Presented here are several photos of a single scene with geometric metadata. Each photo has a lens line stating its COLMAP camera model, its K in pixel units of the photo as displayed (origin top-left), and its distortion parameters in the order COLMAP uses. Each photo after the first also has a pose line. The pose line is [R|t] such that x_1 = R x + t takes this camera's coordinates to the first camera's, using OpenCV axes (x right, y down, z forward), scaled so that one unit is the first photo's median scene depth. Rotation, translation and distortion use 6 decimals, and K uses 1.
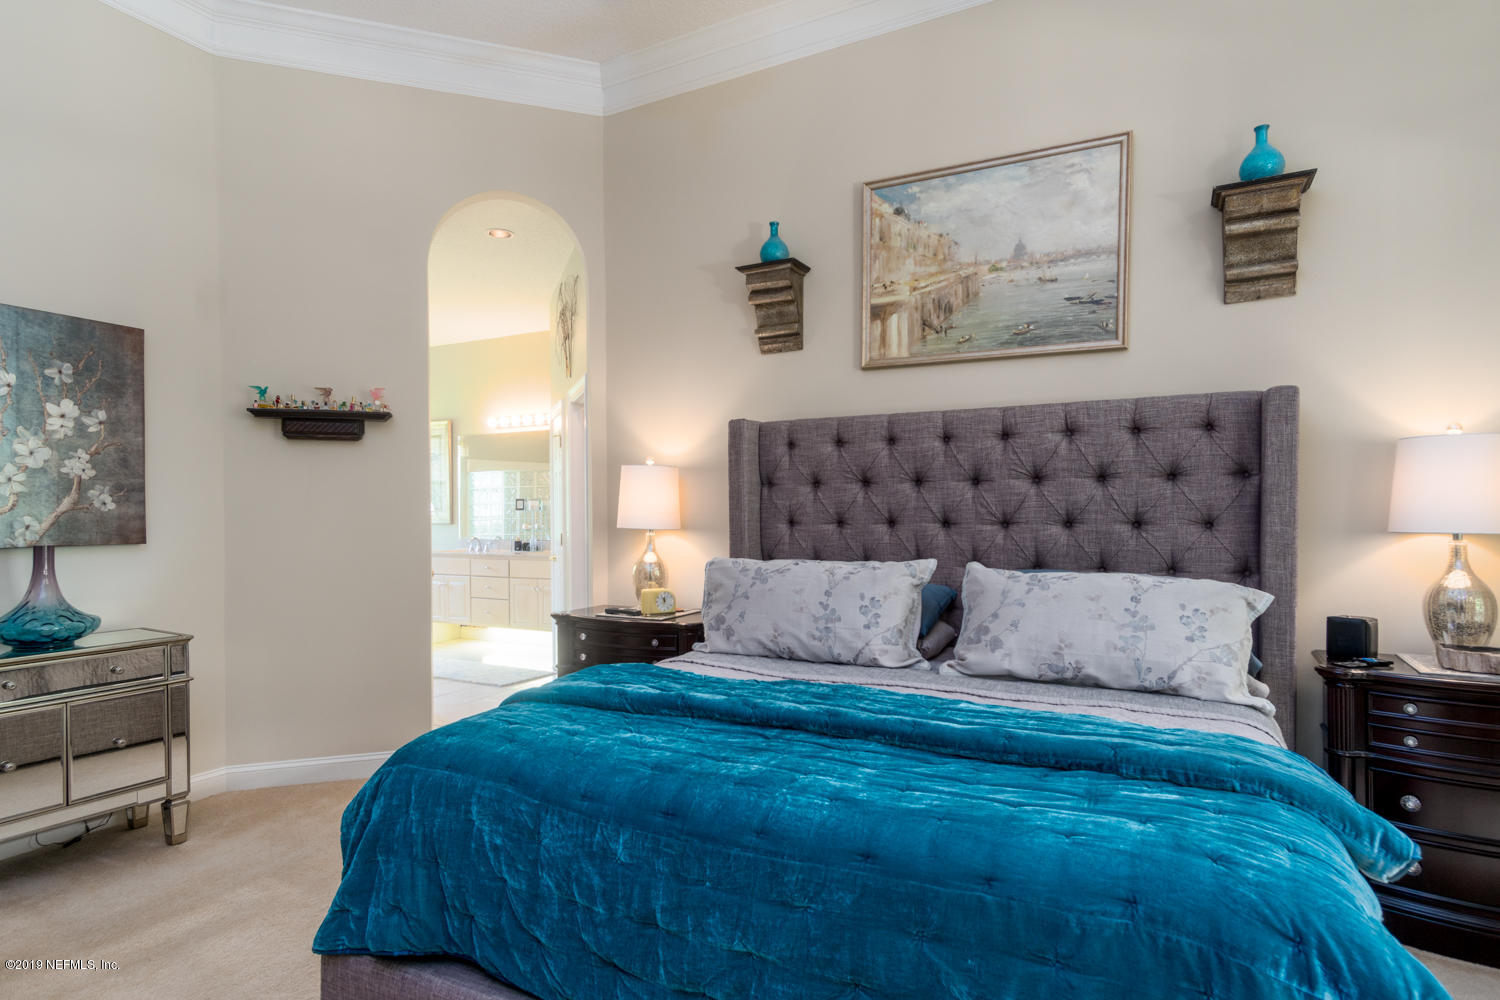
lens RADIAL K [[797.7, 0, 790.5], [0, 797.7, 546.2], [0, 0, 1]] dist [-0.005676, 0.000540]
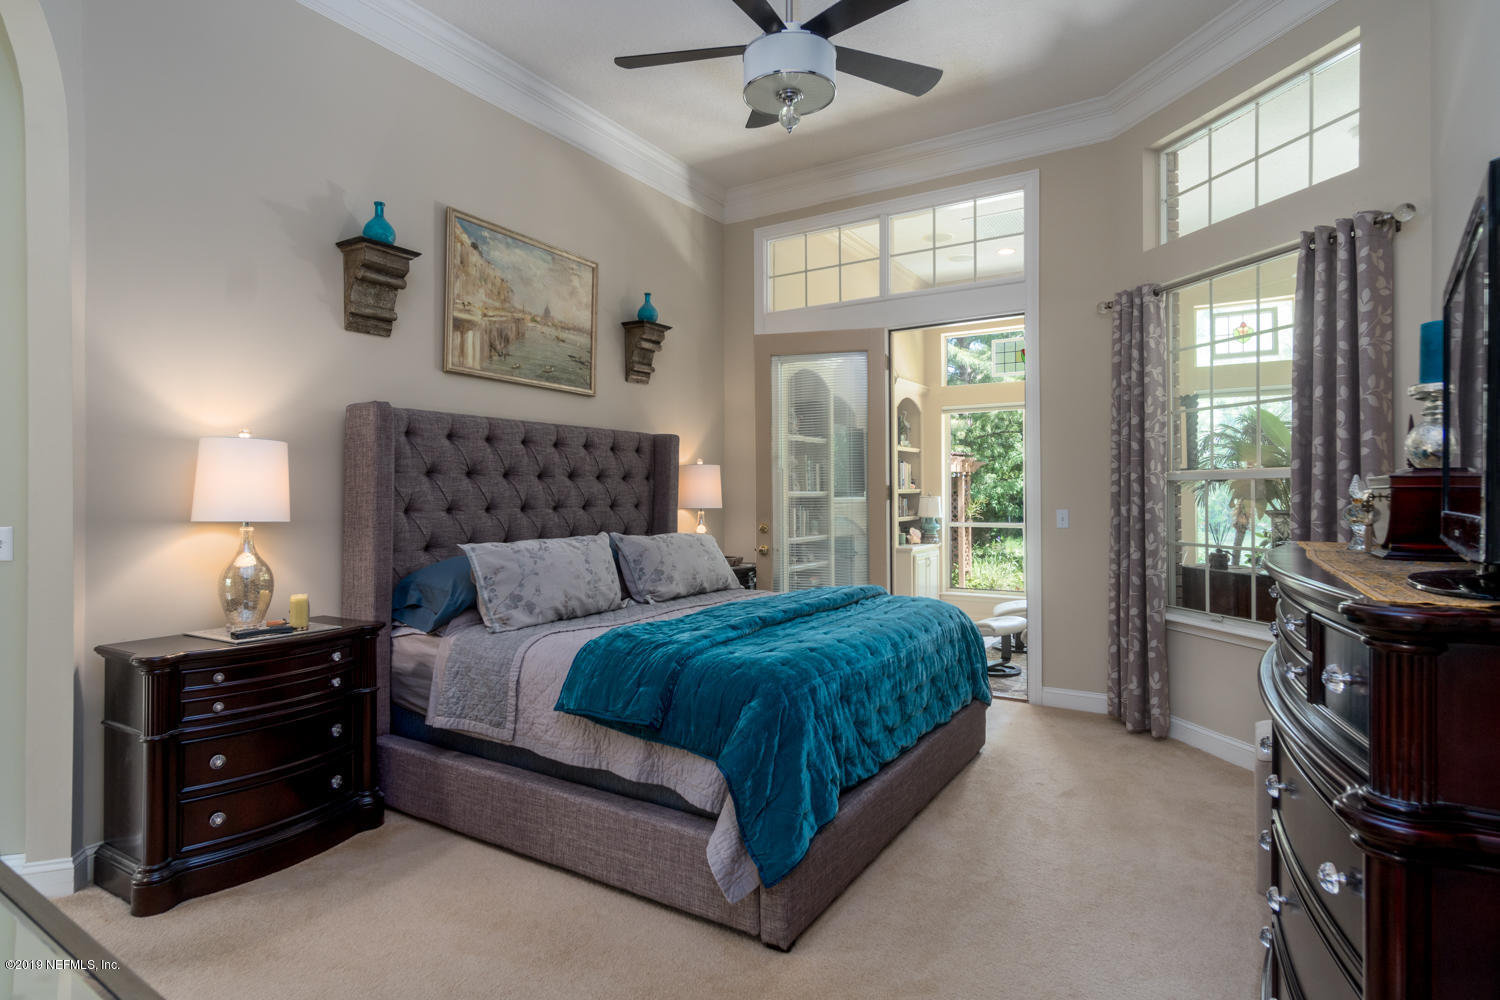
lens RADIAL K [[797.7, 0, 753.1], [0, 797.7, 498.7], [0, 0, 1]] dist [-0.005676, 0.000540]
pose [[0.066299, 0.002955, 0.997795, -1.038782], [0.049617, 0.998749, -0.006255, -0.018130], [-0.996565, 0.049923, 0.066069, 0.540072]]
